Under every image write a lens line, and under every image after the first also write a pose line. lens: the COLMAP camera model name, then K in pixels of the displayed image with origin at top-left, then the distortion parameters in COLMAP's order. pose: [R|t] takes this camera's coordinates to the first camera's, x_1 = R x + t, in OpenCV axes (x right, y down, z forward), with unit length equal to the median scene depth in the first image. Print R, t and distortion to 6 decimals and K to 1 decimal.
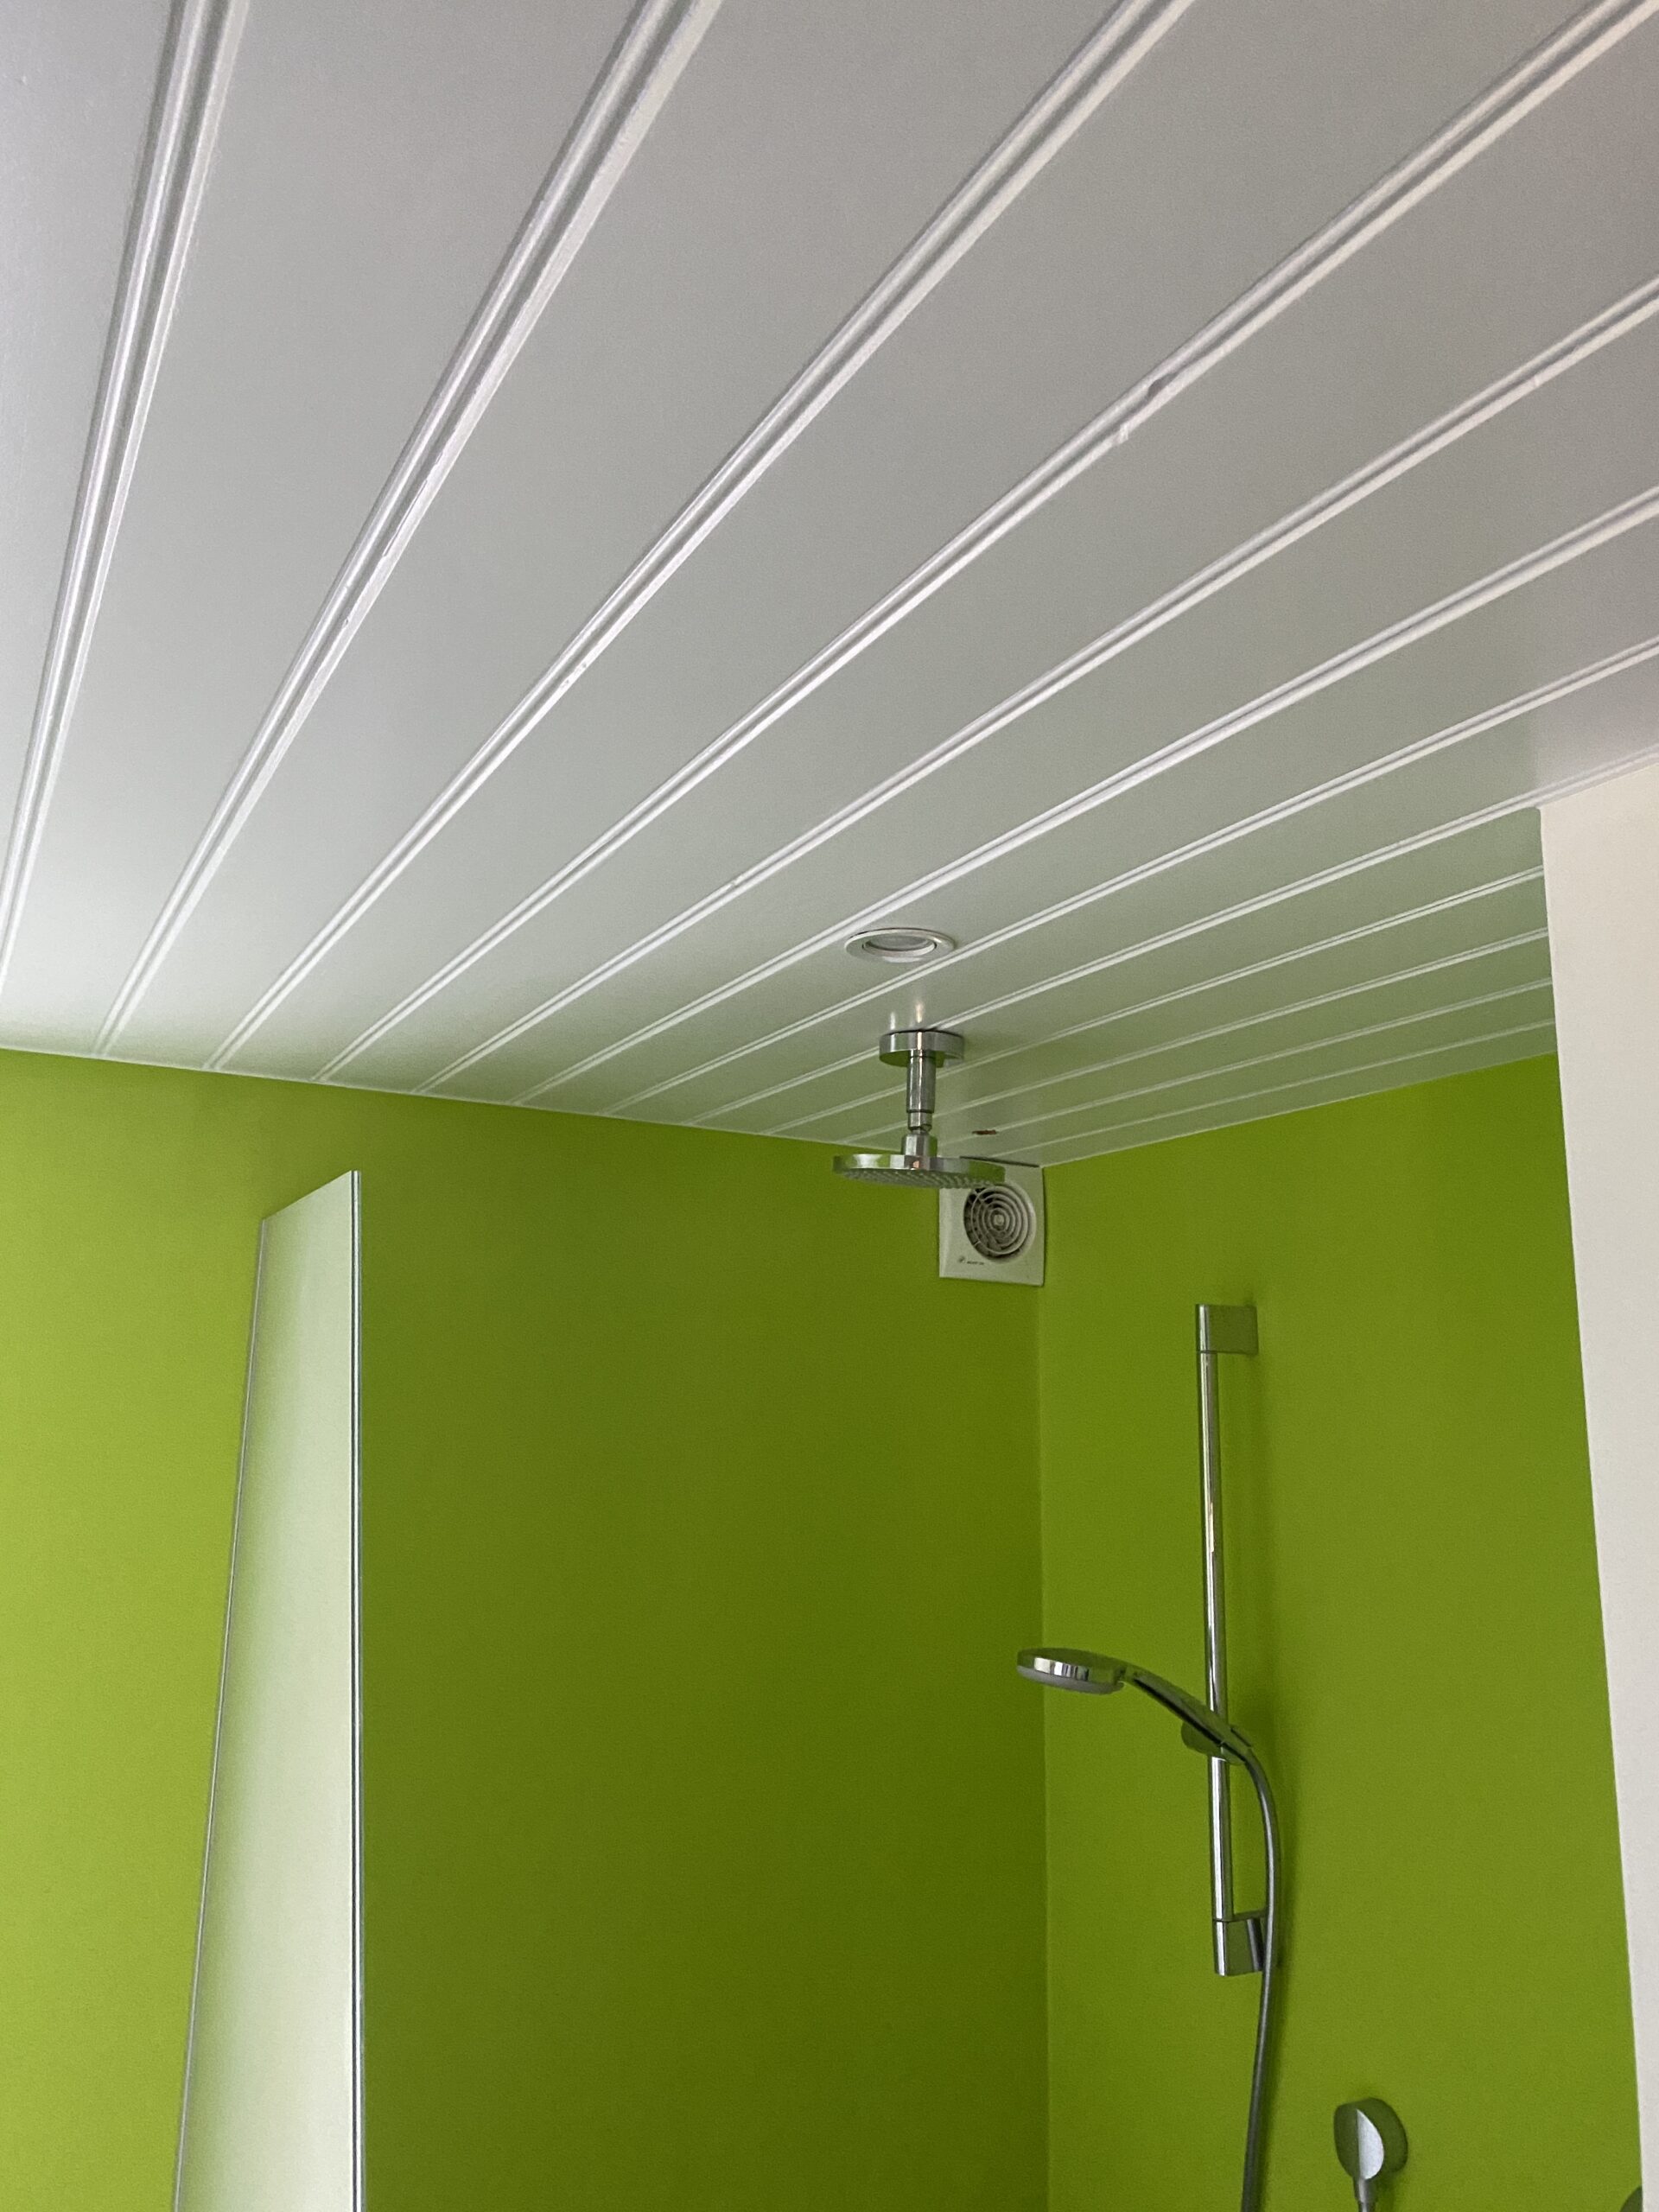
lens RADIAL K [[1691.8, 0, 829.5], [0, 1691.8, 1106.0], [0, 0, 1]] dist [0.007990, 0.004659]
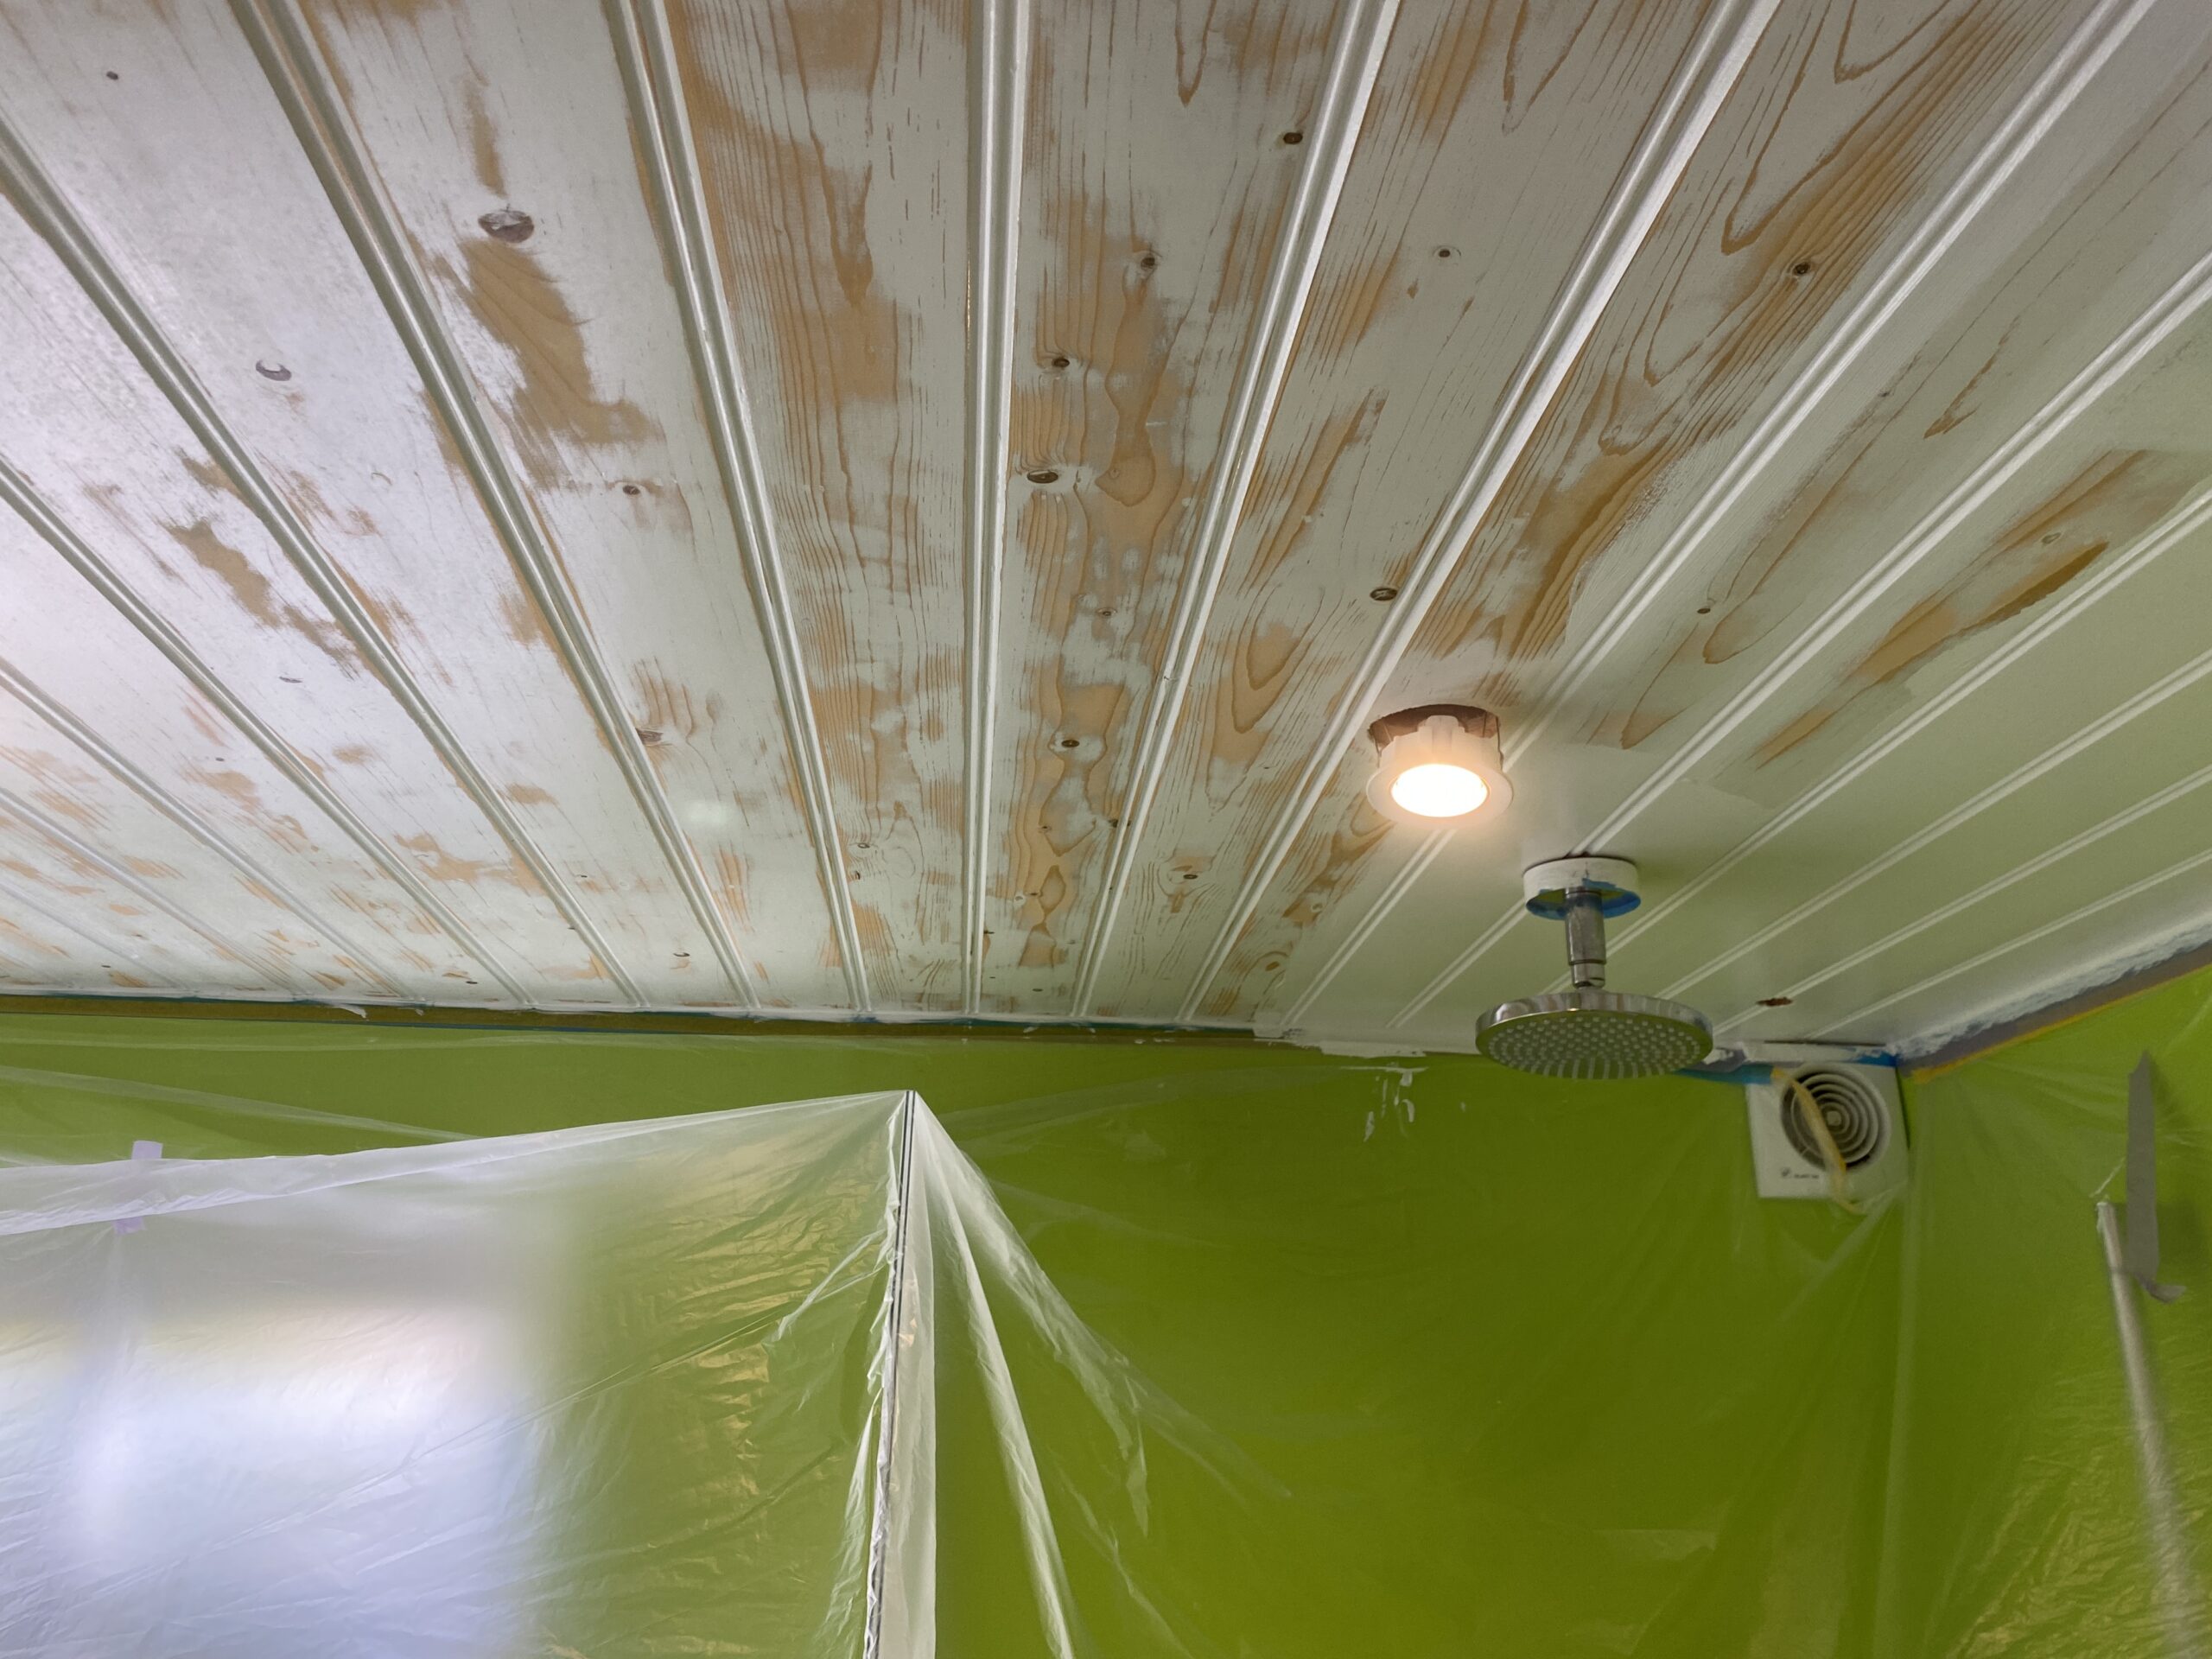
lens RADIAL K [[1691.8, 0, 1134.0], [0, 1691.8, 826.4], [0, 0, 1]] dist [0.007990, 0.004659]
pose [[0.907138, -0.149149, -0.393517, 0.162557], [0.084589, 0.980627, -0.176678, 0.055908], [0.412245, 0.126984, 0.902180, 0.180971]]
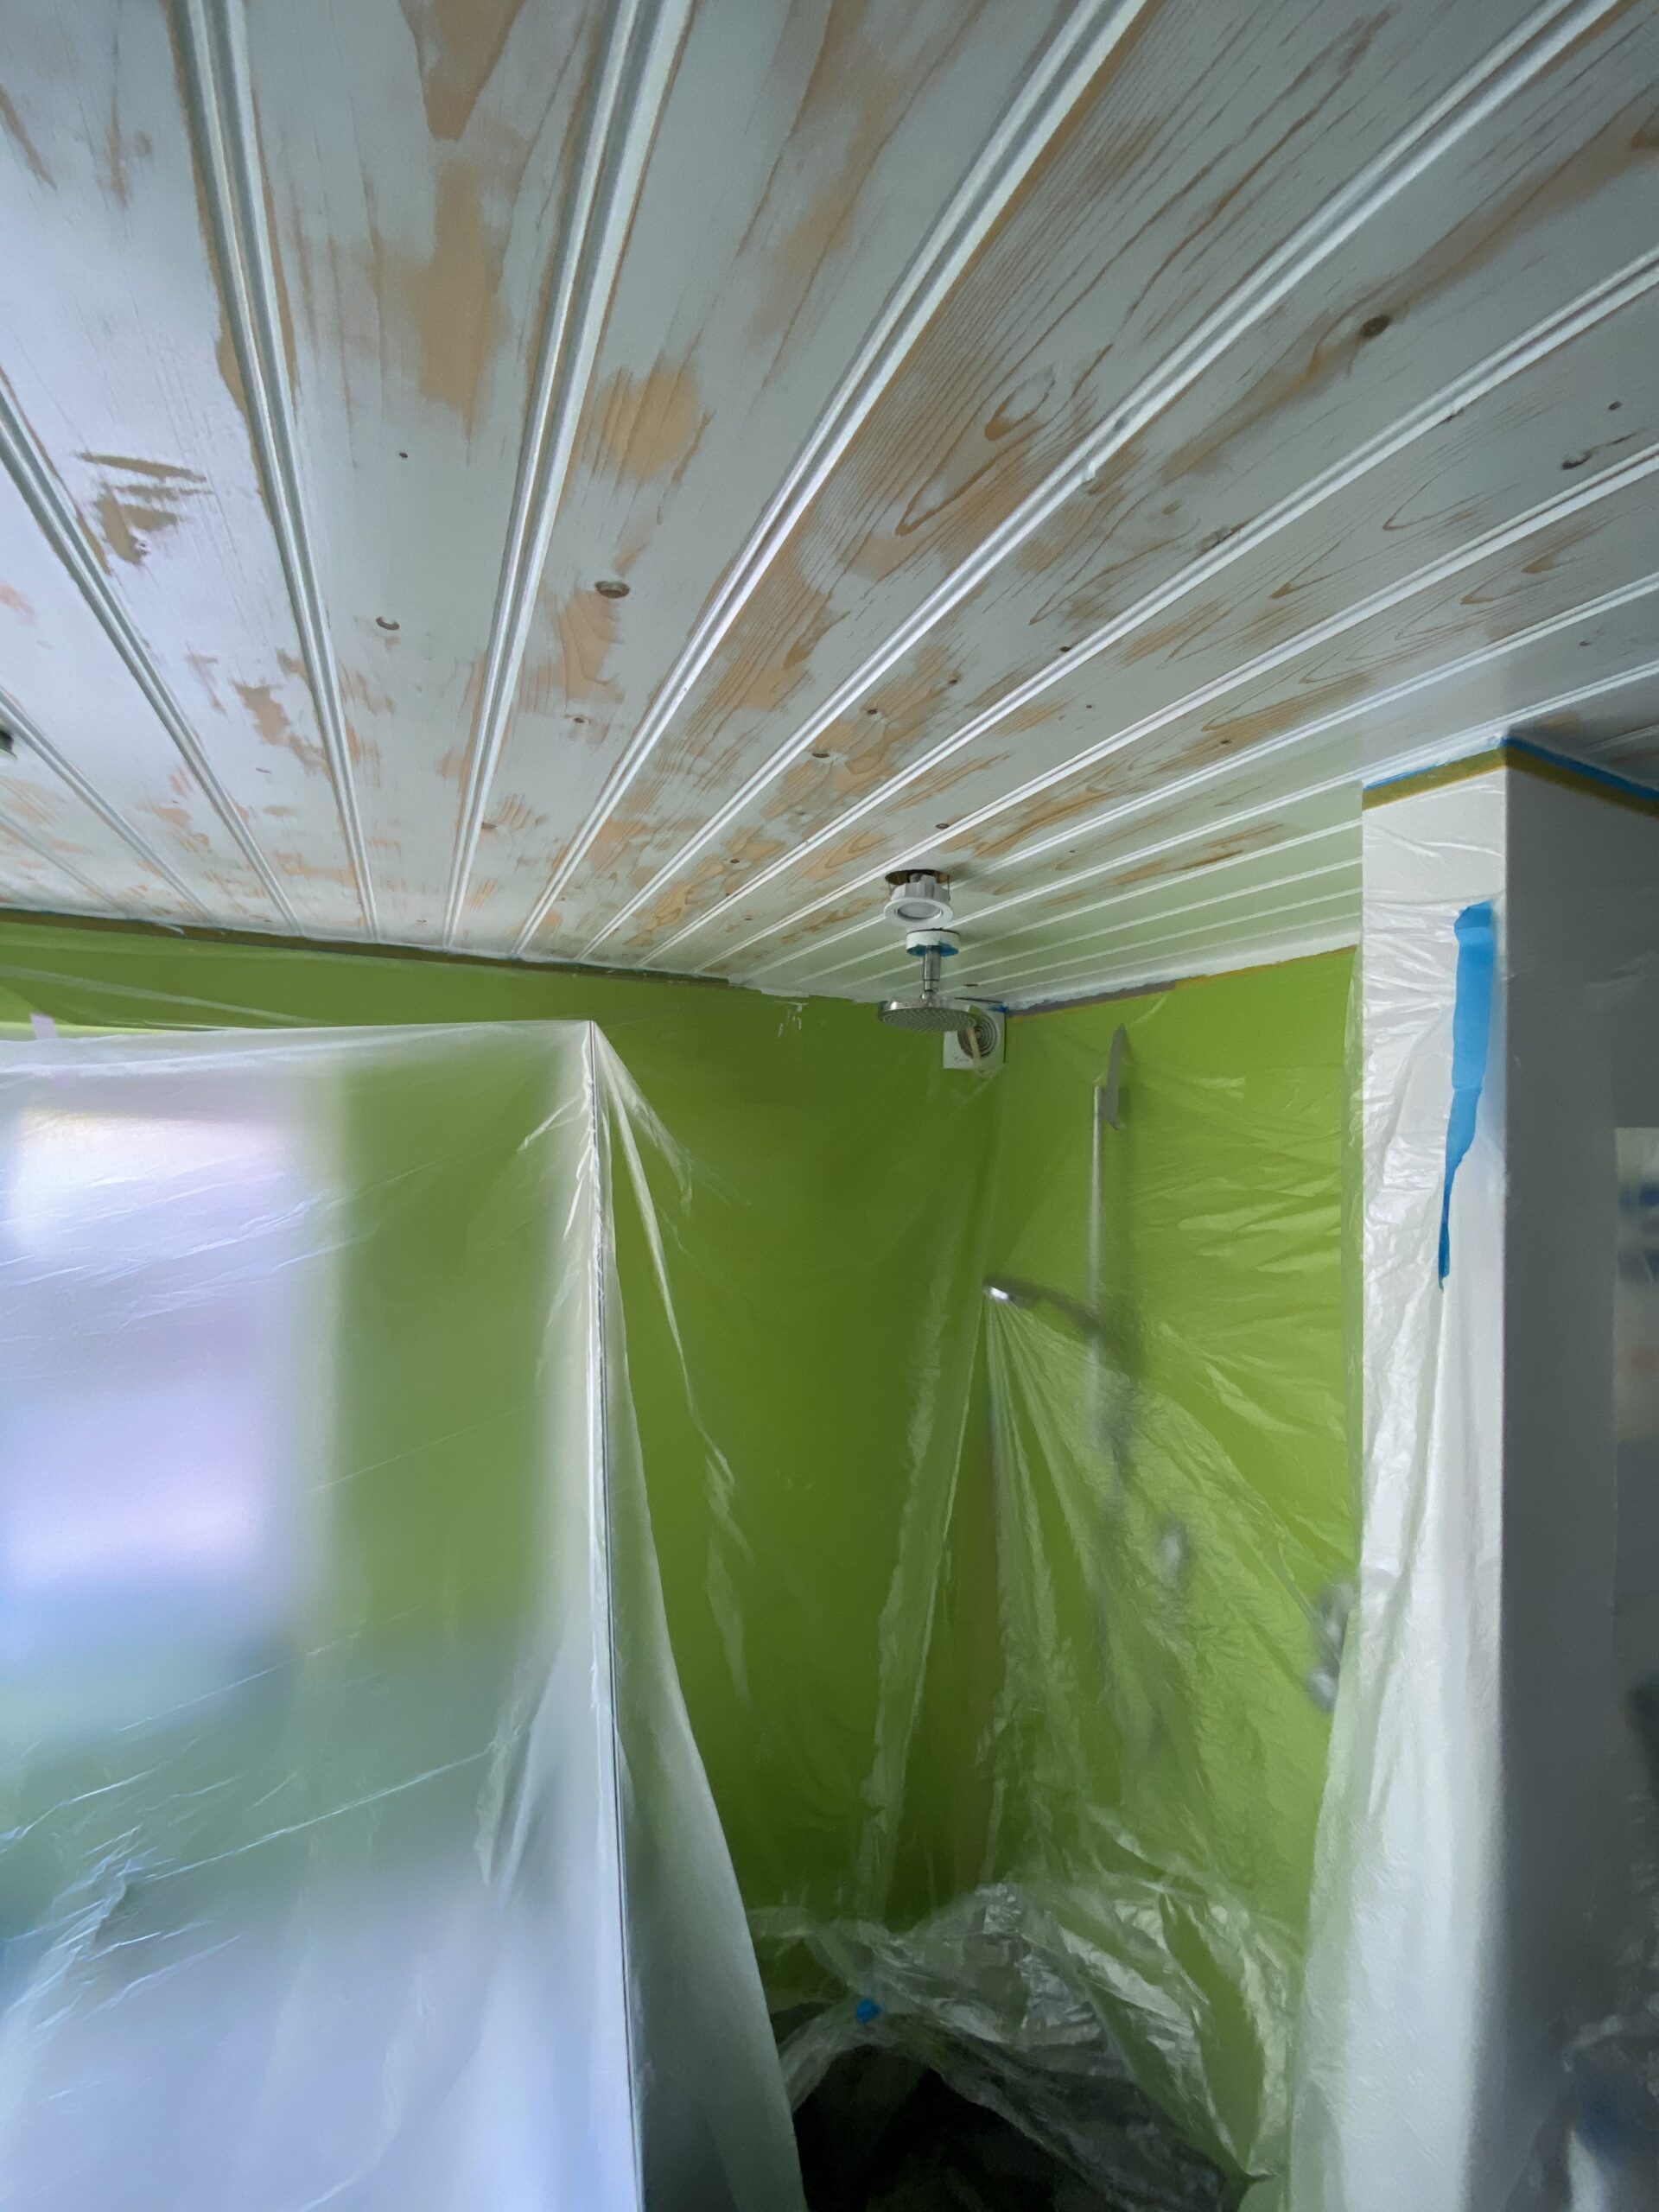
lens RADIAL K [[890.4, 0, 821.2], [0, 890.4, 1132.0], [0, 0, 1]] dist [-0.002128, -0.000320]
pose [[0.997114, 0.004168, -0.075805, 0.011818], [0.011202, 0.979486, 0.201201, -0.023903], [0.075089, -0.201469, 0.976612, 0.103283]]
